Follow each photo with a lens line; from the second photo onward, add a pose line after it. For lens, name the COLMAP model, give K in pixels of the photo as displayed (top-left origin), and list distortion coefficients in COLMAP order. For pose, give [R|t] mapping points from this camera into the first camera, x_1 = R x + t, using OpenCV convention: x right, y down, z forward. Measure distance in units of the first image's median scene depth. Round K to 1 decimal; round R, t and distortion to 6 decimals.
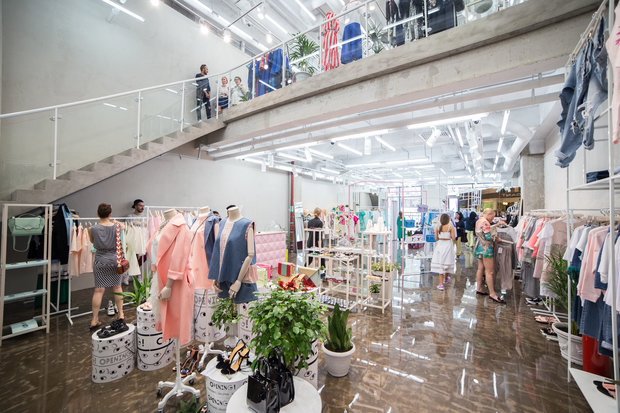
lens RADIAL K [[256.9, 0, 310.0], [0, 256.9, 206.5], [0, 0, 1]] dist [-0.100581, 0.034181]
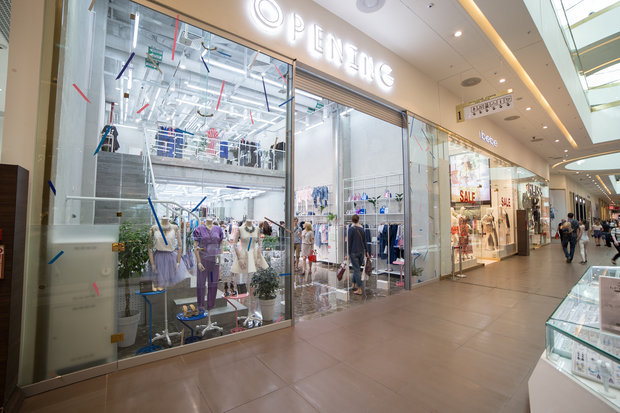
lens RADIAL K [[256.9, 0, 310.0], [0, 256.9, 206.5], [0, 0, 1]] dist [-0.100581, 0.034181]
pose [[0.301355, 0.053276, 0.952022, -1.711686], [-0.020999, 0.998567, -0.049233, -0.010177], [-0.953281, -0.005155, 0.302042, -0.485936]]
